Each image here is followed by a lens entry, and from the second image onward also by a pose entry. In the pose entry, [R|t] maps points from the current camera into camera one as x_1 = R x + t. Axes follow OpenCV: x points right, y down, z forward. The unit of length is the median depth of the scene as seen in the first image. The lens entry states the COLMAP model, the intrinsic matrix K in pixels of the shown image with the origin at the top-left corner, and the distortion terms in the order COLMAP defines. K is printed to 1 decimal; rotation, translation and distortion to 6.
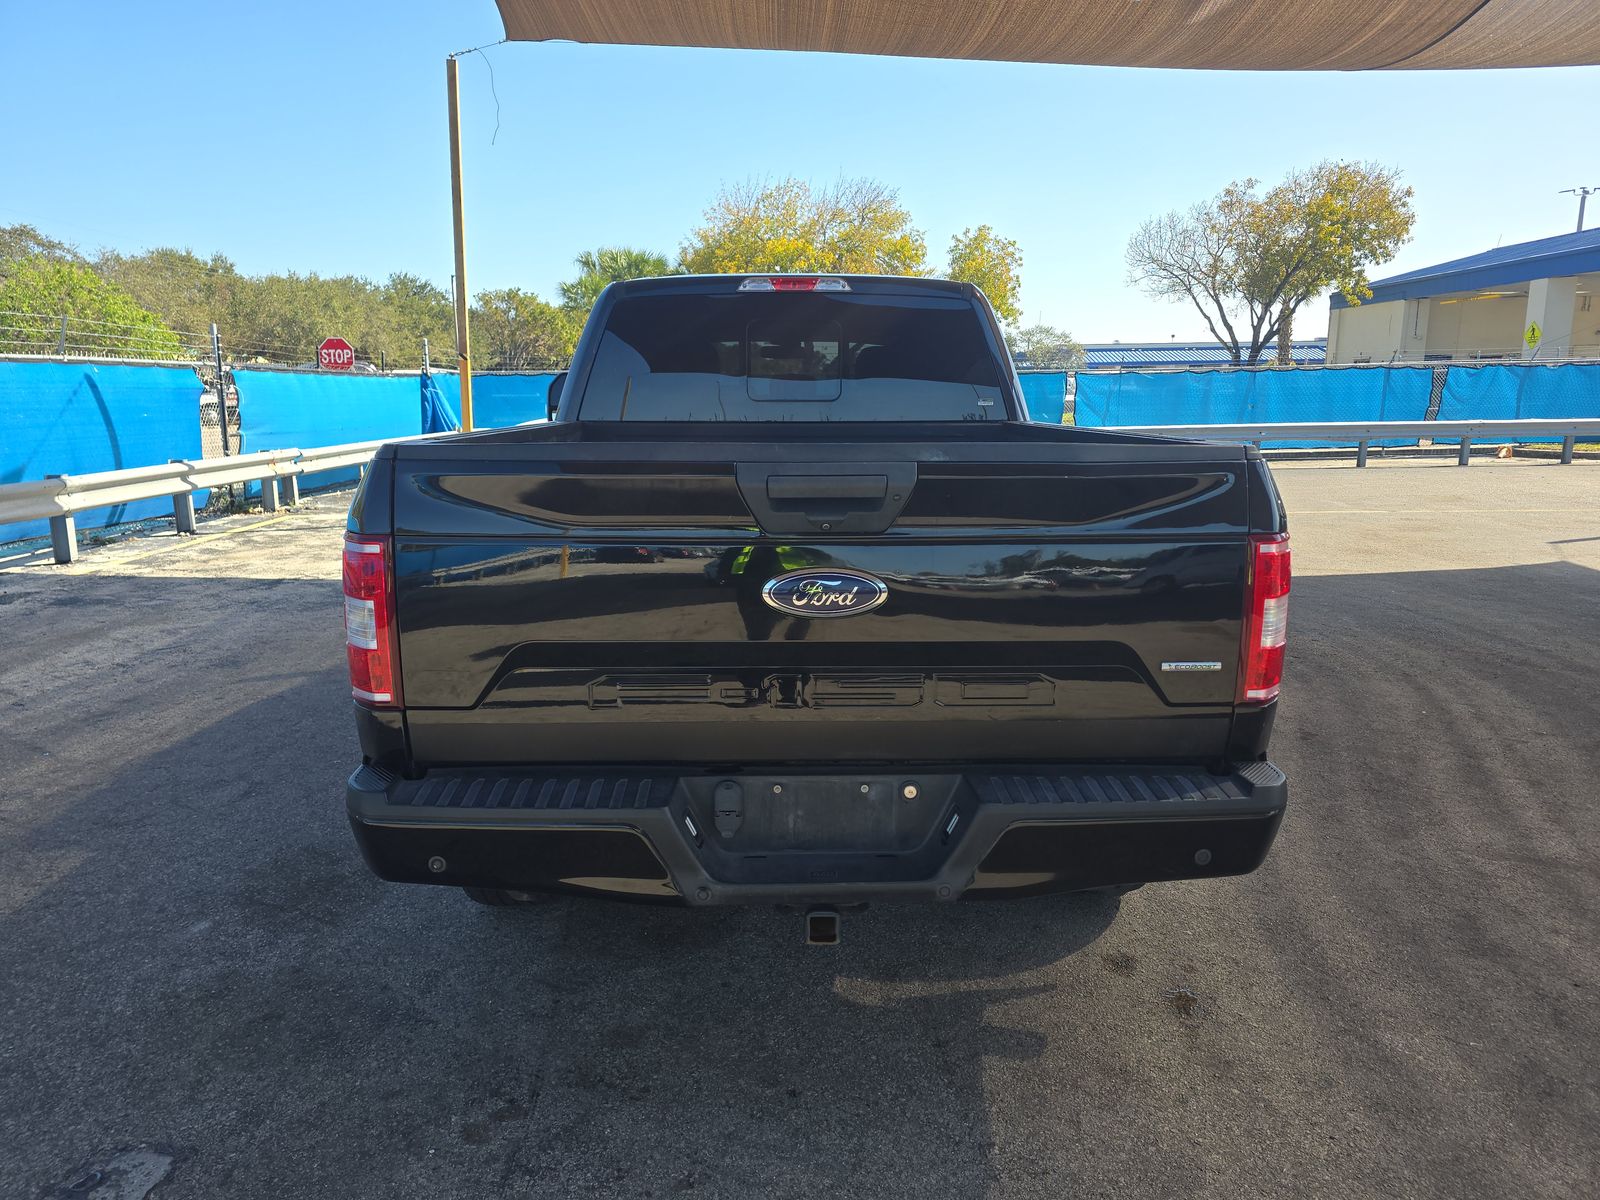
lens RADIAL K [[1073.3, 0, 790.9], [0, 1073.3, 601.3], [0, 0, 1]] dist [0.025766, -0.021645]
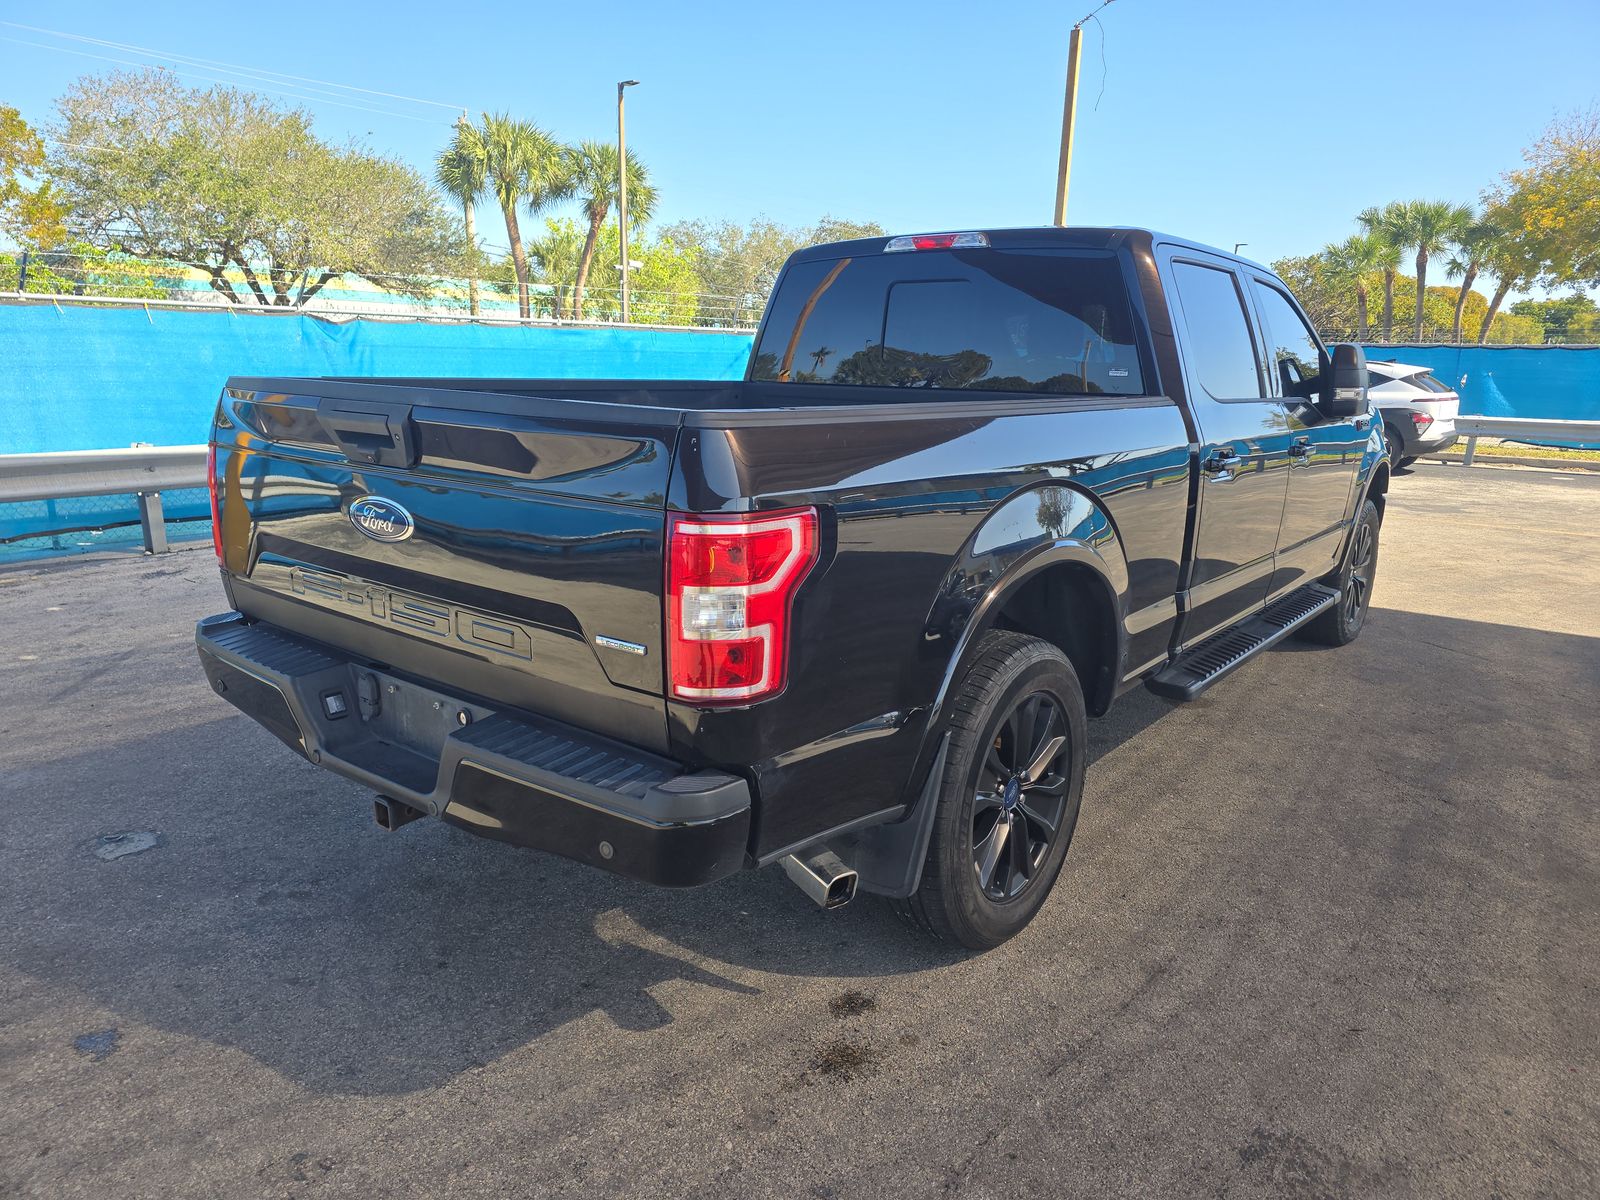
lens RADIAL K [[1073.3, 0, 797.0], [0, 1073.3, 597.2], [0, 0, 1]] dist [0.025766, -0.021645]
pose [[0.769570, 0.154378, -0.619620, 0.097791], [-0.141725, 0.987428, 0.069994, -0.006214], [0.622636, 0.033951, 0.781775, 0.034461]]
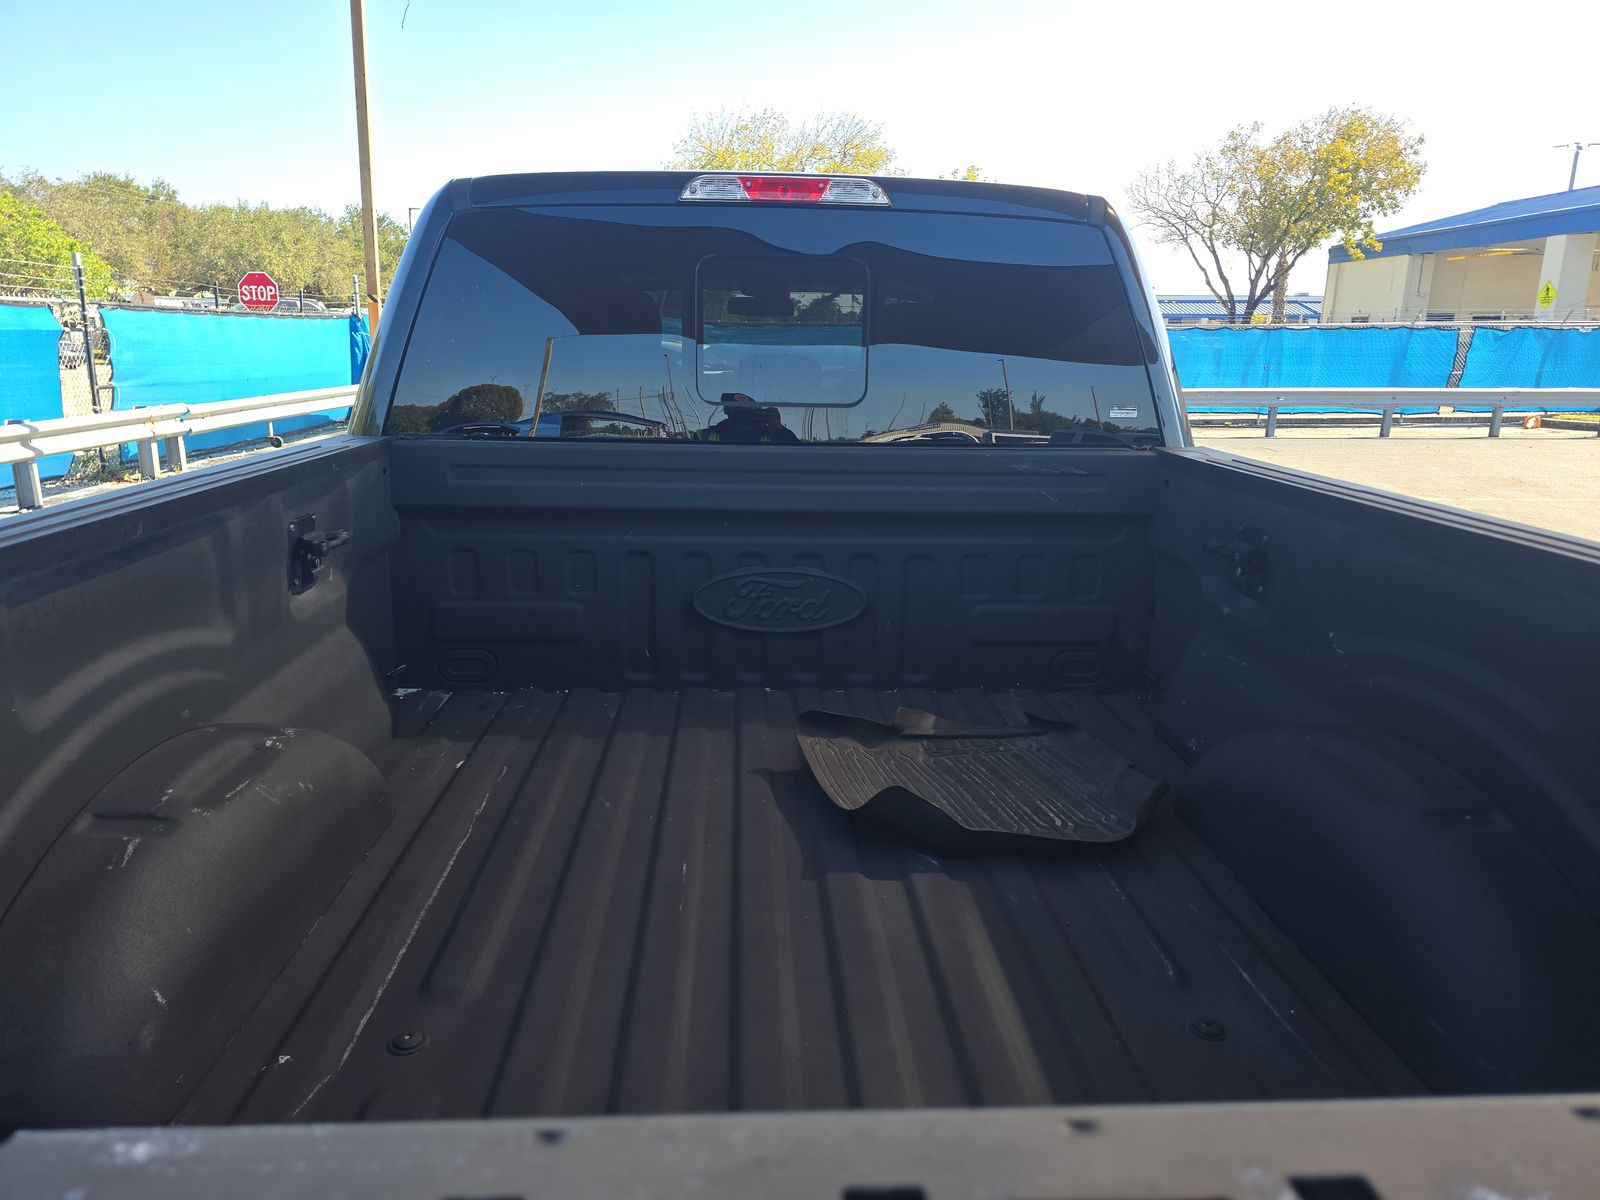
lens RADIAL K [[1073.3, 0, 813.1], [0, 1073.3, 600.6], [0, 0, 1]] dist [0.025766, -0.021645]
pose [[0.998948, 0.006247, 0.045440, -0.001089], [-0.008386, 0.998858, 0.047029, -0.020268], [-0.045095, -0.047360, 0.997859, 0.080014]]
